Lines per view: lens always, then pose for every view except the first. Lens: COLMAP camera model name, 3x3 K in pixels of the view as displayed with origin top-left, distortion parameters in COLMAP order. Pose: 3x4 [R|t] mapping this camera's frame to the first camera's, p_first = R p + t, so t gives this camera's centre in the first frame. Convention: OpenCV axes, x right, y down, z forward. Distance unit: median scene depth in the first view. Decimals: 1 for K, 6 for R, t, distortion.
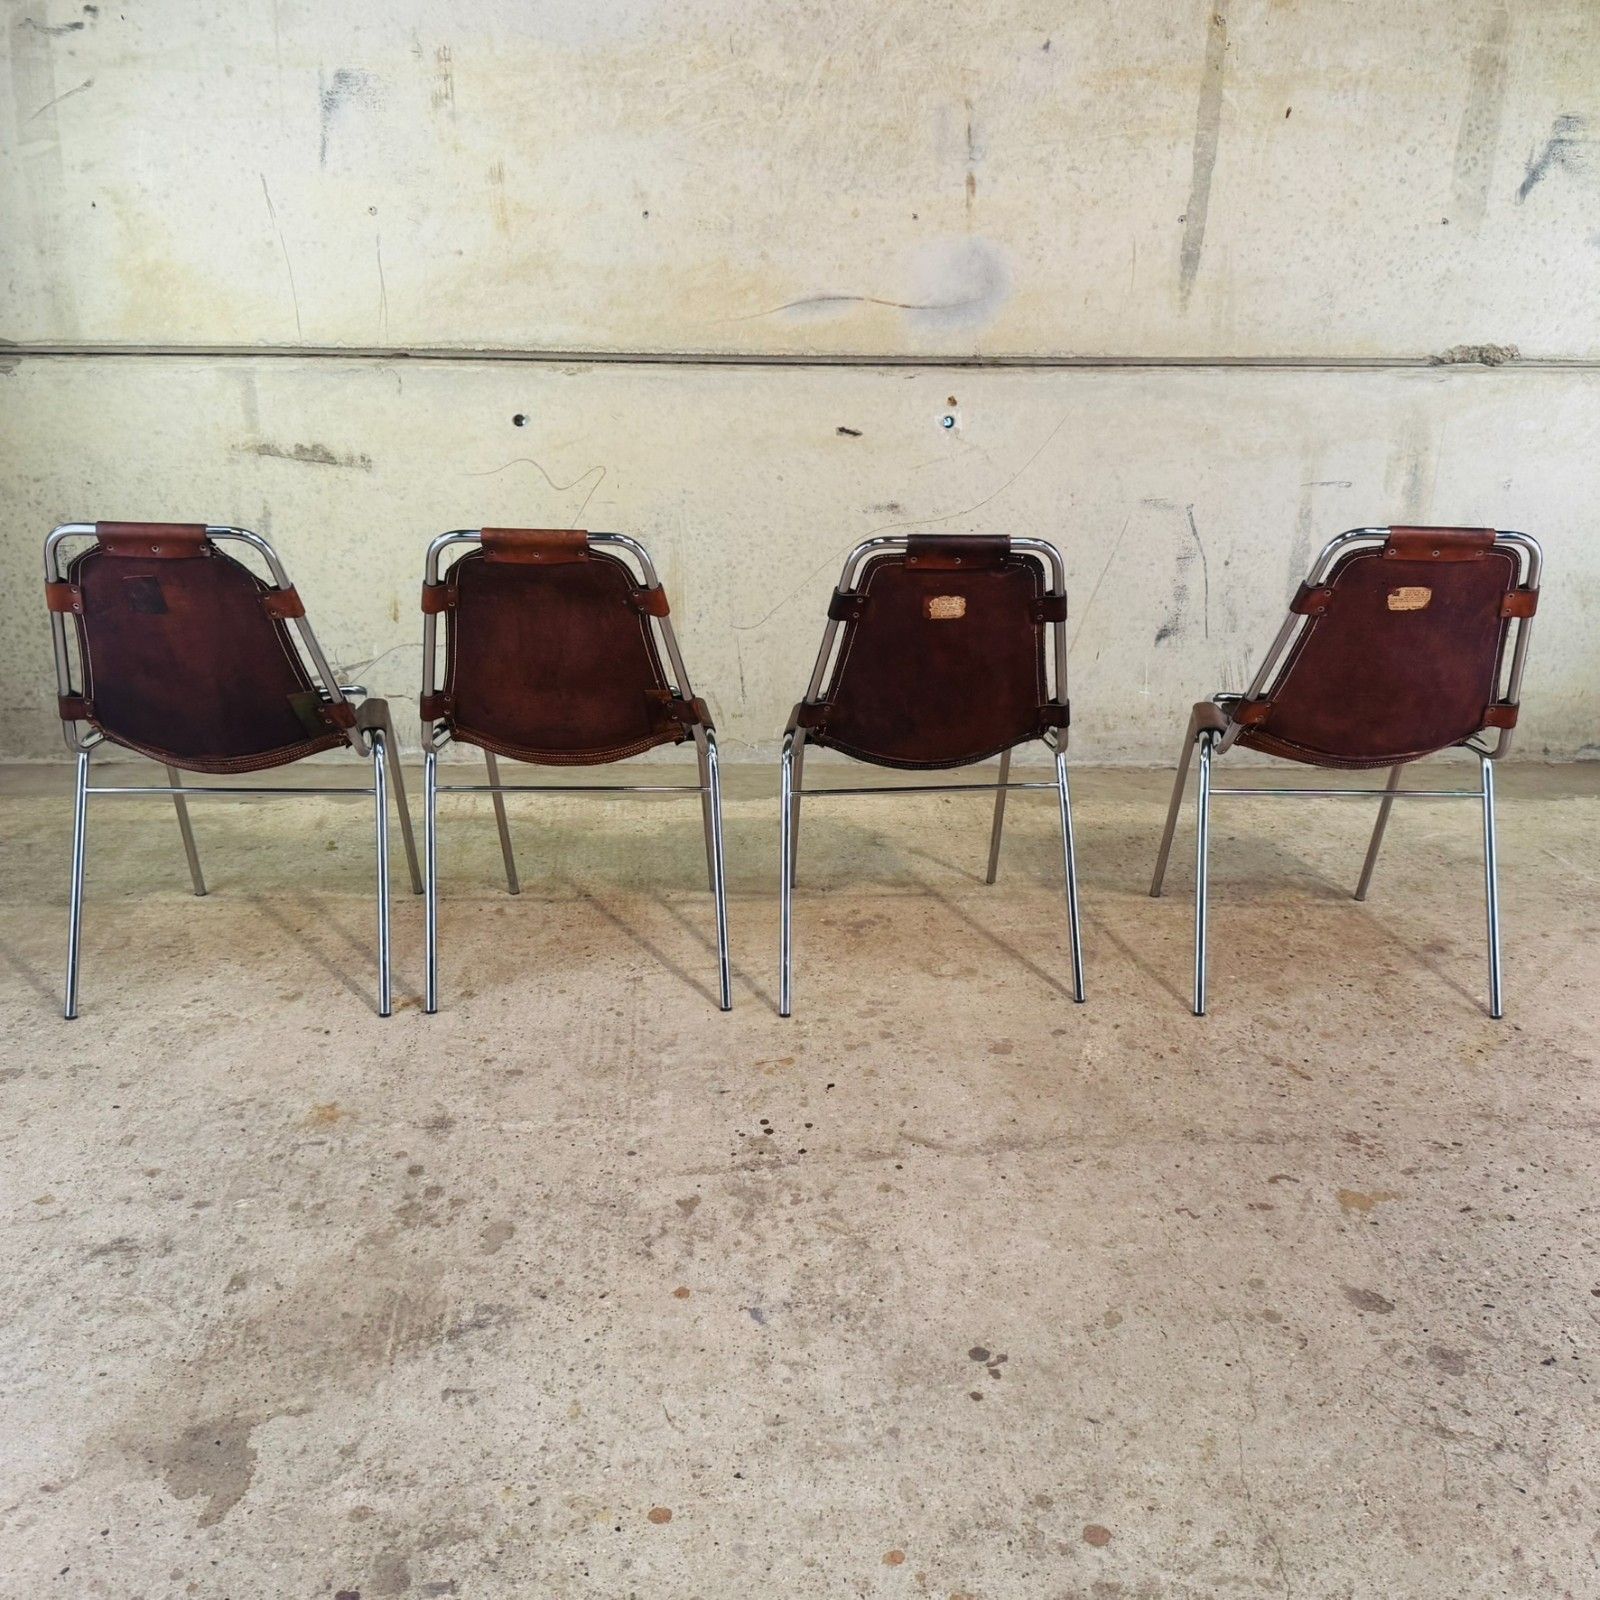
lens RADIAL K [[1513.3, 0, 822.3], [0, 1513.3, 808.7], [0, 0, 1]] dist [-0.012437, 0.000000]
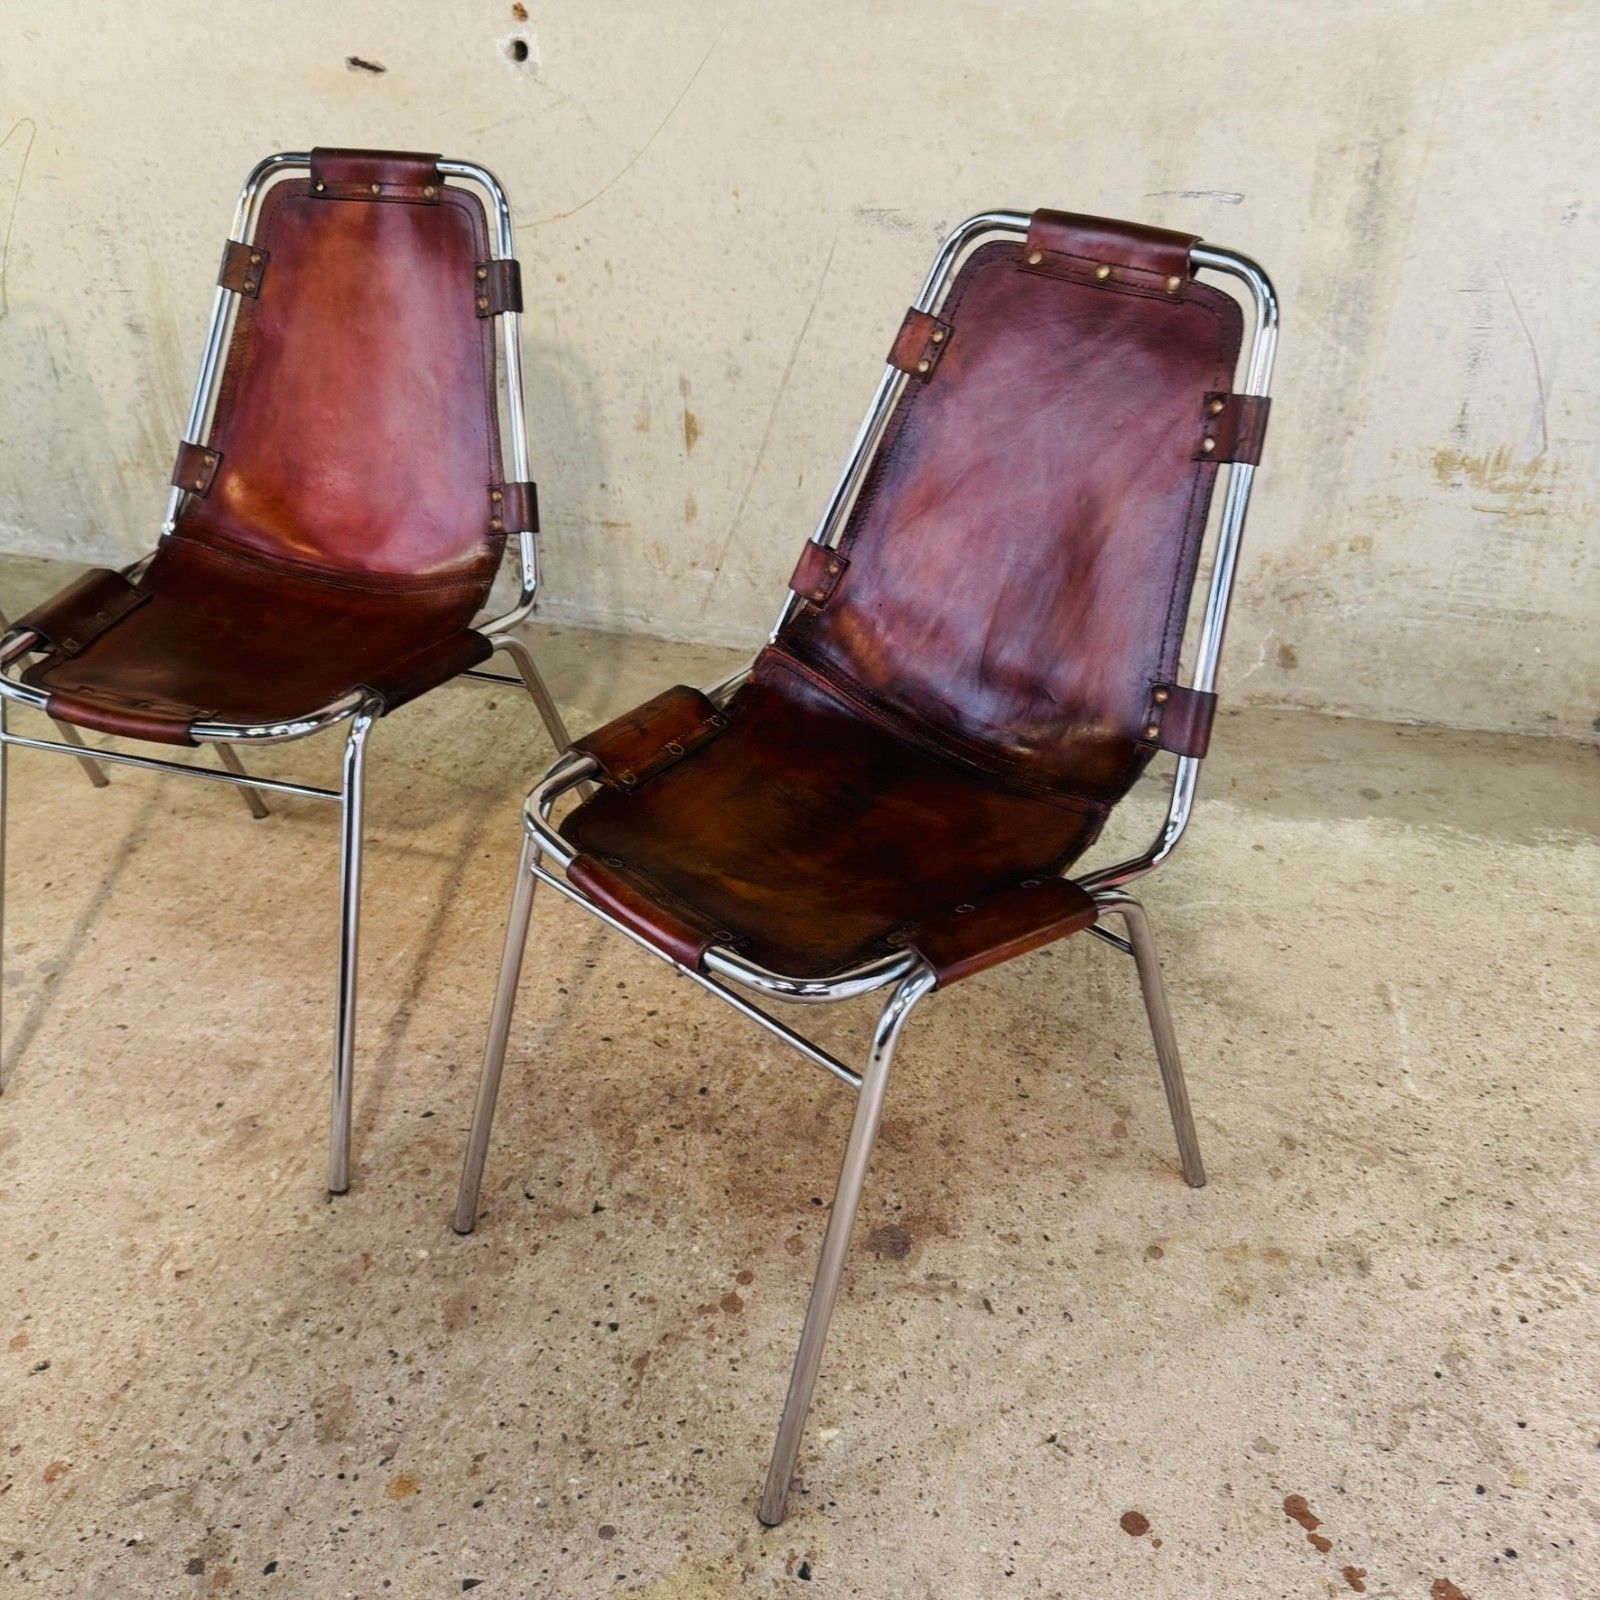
lens RADIAL K [[1513.3, 0, 799.2], [0, 1513.3, 786.9], [0, 0, 1]] dist [-0.012437, 0.000000]
pose [[0.954055, 0.147714, -0.260691, 0.399656], [-0.085426, 0.968023, 0.235868, -0.137663], [0.287196, -0.202762, 0.936166, 0.461501]]
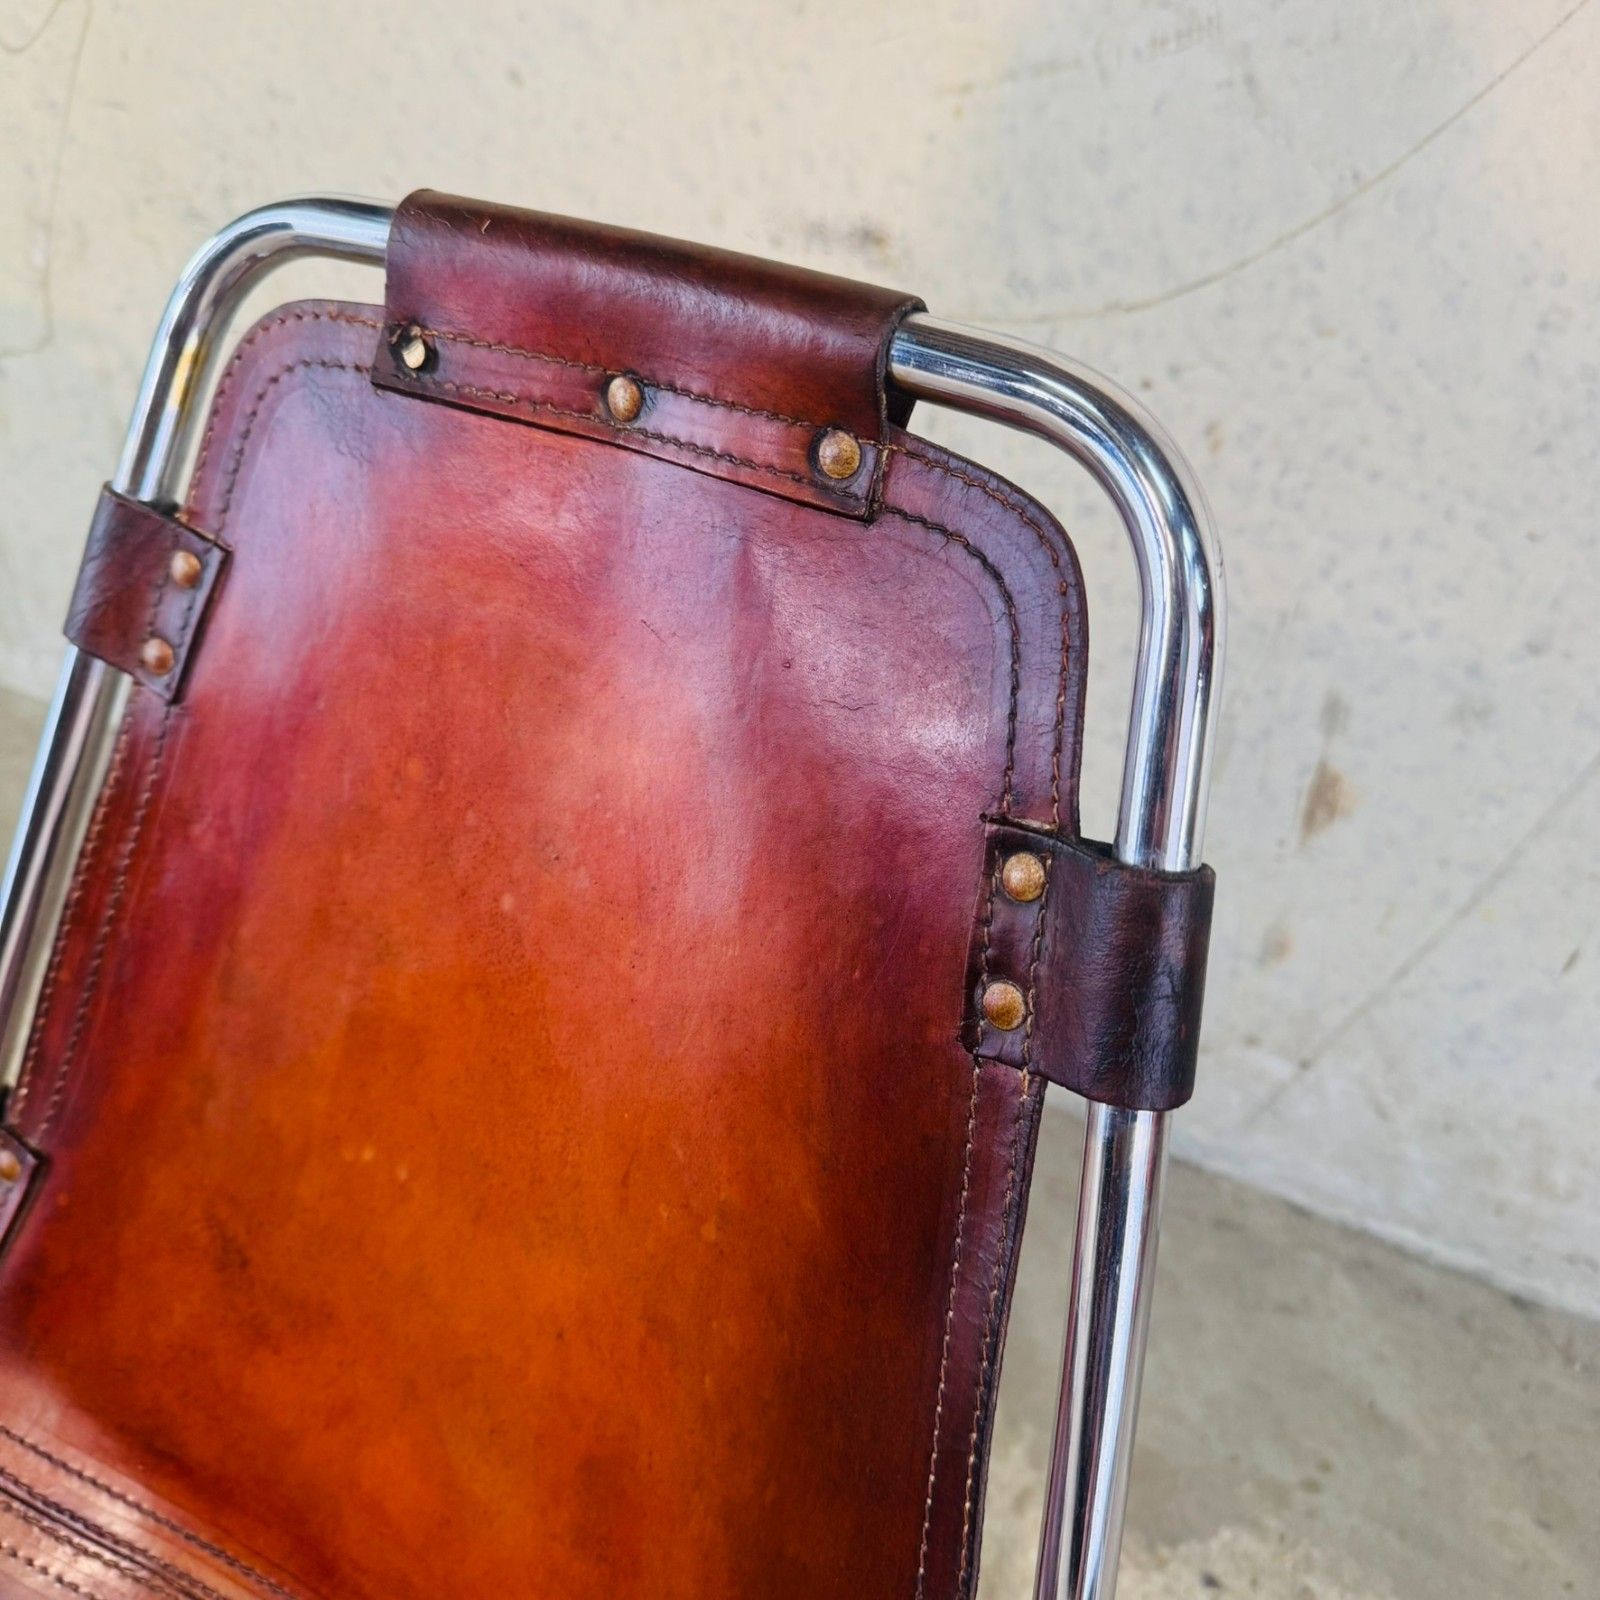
lens RADIAL K [[1513.3, 0, 788.4], [0, 1513.3, 740.0], [0, 0, 1]] dist [-0.012437, 0.000000]
pose [[0.850429, 0.300891, -0.431550, 0.189447], [-0.184930, 0.938922, 0.290218, -0.206587], [0.492515, -0.167003, 0.854130, 0.810537]]
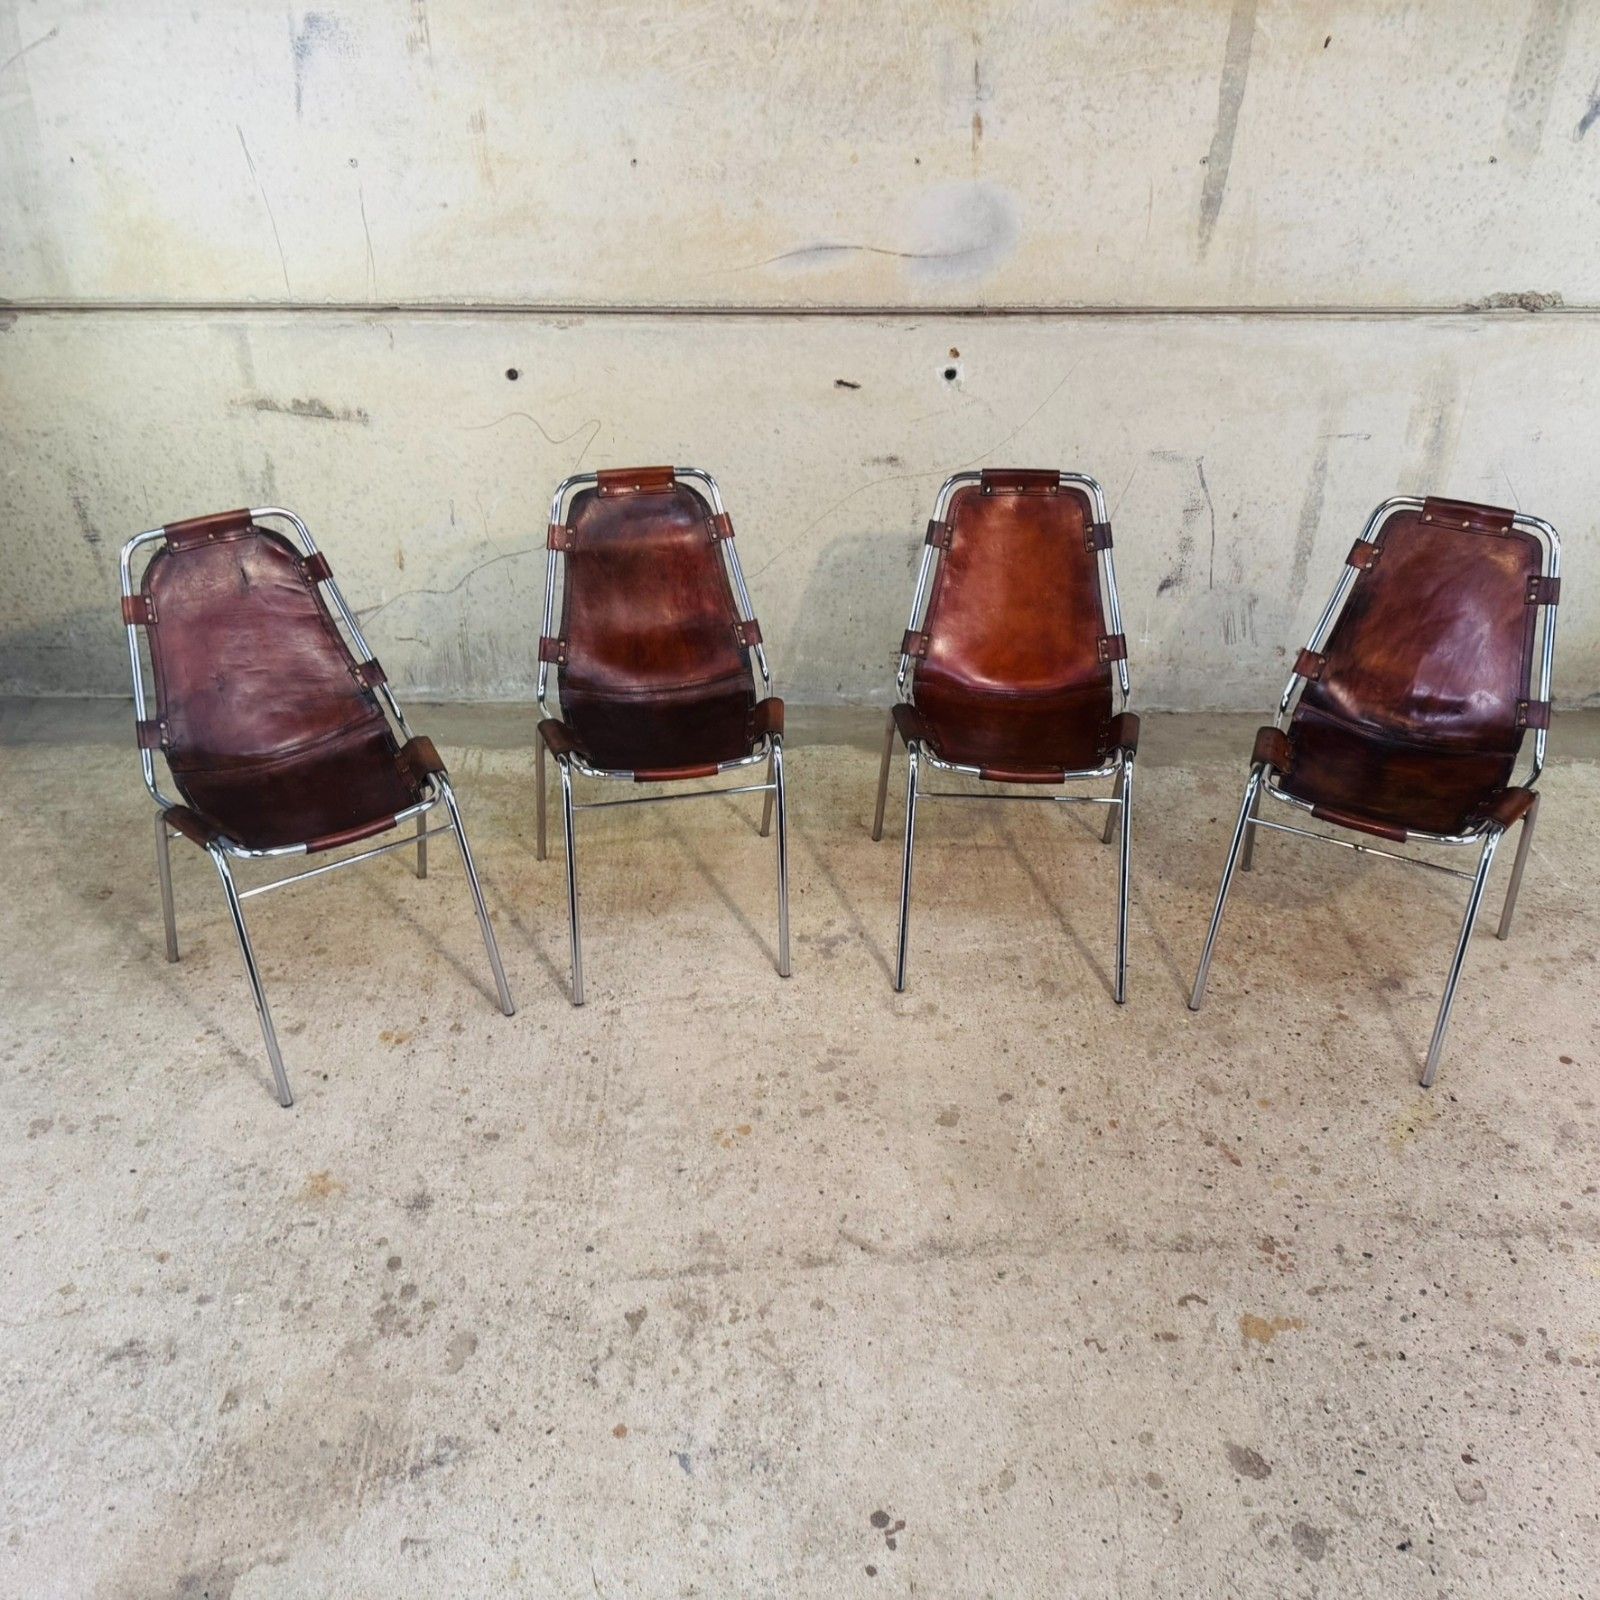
lens RADIAL K [[1456.3, 0, 798.8], [0, 1456.3, 788.0], [0, 0, 1]] dist [-0.012894, 0.000000]
pose [[0.998131, 0.019844, -0.057796, 0.048309], [-0.008041, 0.980230, 0.197696, -0.189334], [0.060577, -0.196862, 0.978558, 0.029555]]
